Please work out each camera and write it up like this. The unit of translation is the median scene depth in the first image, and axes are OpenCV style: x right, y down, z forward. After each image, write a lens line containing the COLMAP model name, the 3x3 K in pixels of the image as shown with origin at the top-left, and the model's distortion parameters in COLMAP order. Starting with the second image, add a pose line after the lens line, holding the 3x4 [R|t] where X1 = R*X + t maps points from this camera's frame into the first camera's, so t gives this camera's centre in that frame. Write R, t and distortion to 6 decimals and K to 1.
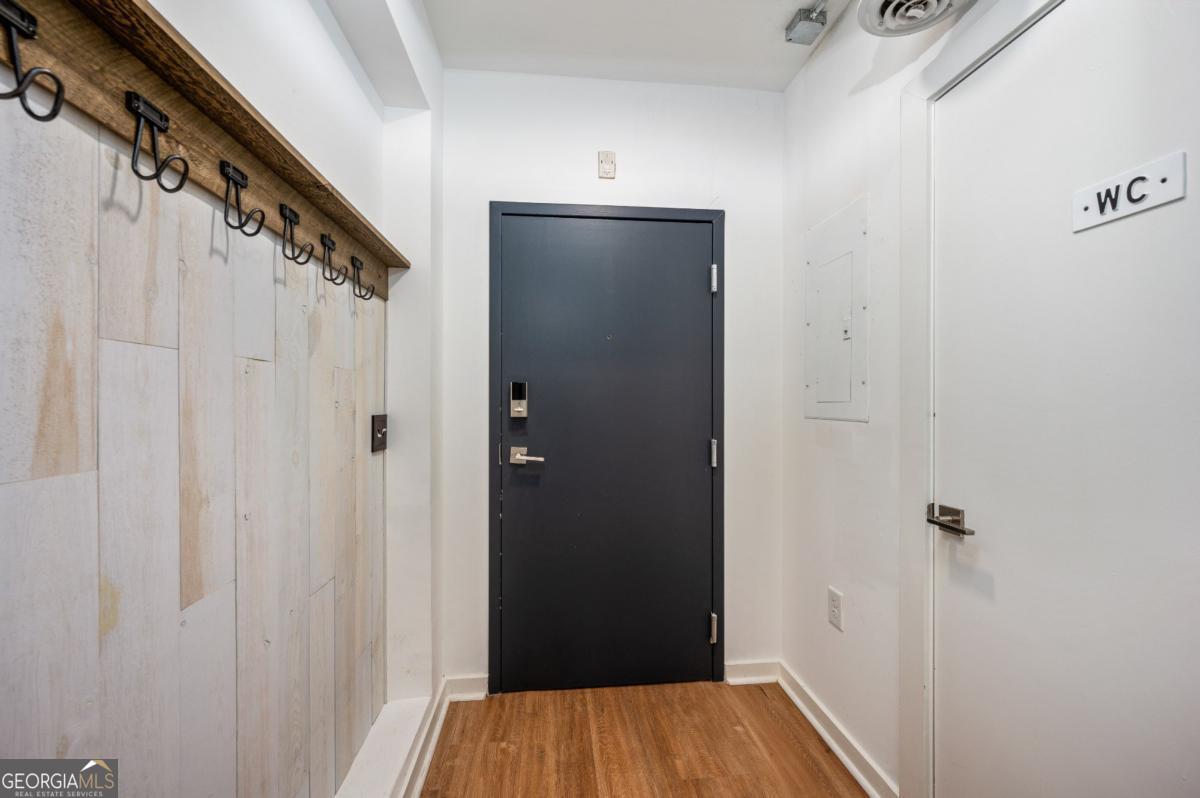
lens RADIAL K [[460.9, 0, 599.1], [0, 460.9, 401.5], [0, 0, 1]] dist [-0.000267, 0.000018]
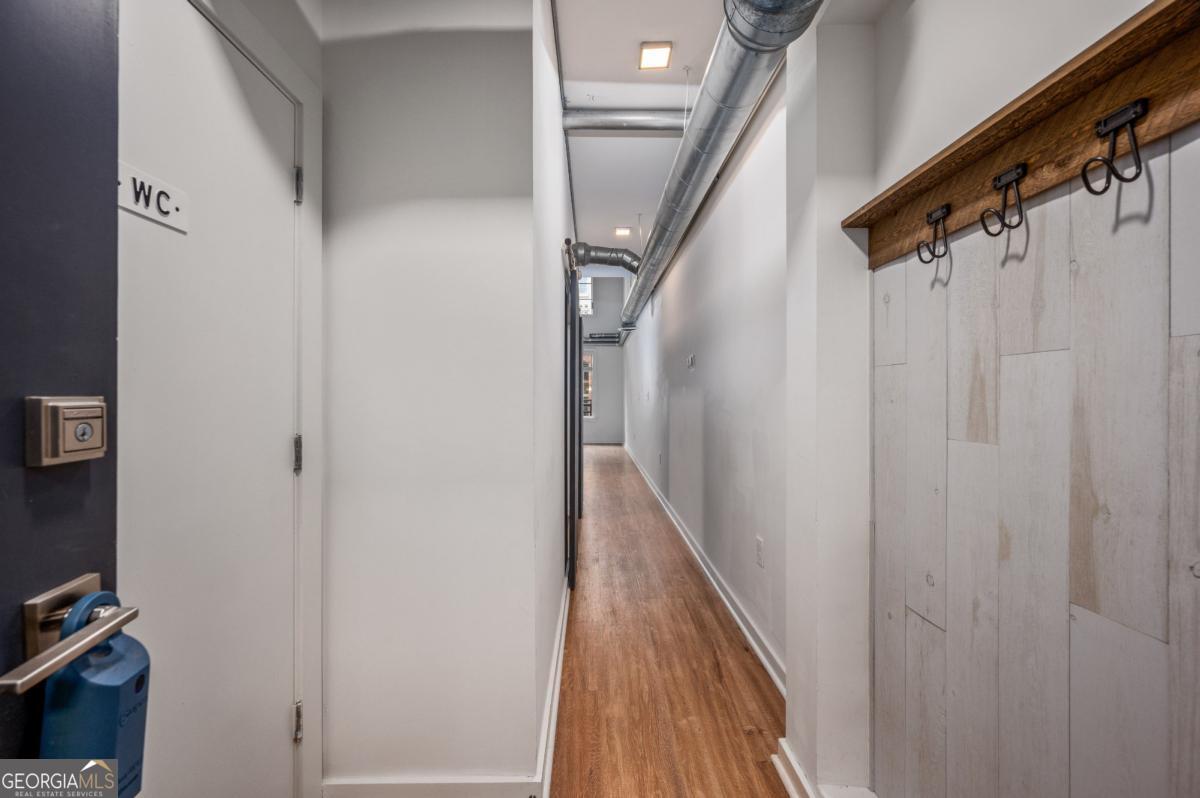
lens RADIAL K [[460.9, 0, 599.3], [0, 460.9, 398.7], [0, 0, 1]] dist [-0.000267, 0.000018]
pose [[-0.996246, -0.001467, 0.086556, 0.053907], [-0.001338, 0.999998, 0.001545, -0.001246], [-0.086558, 0.001424, -0.996246, 2.134008]]
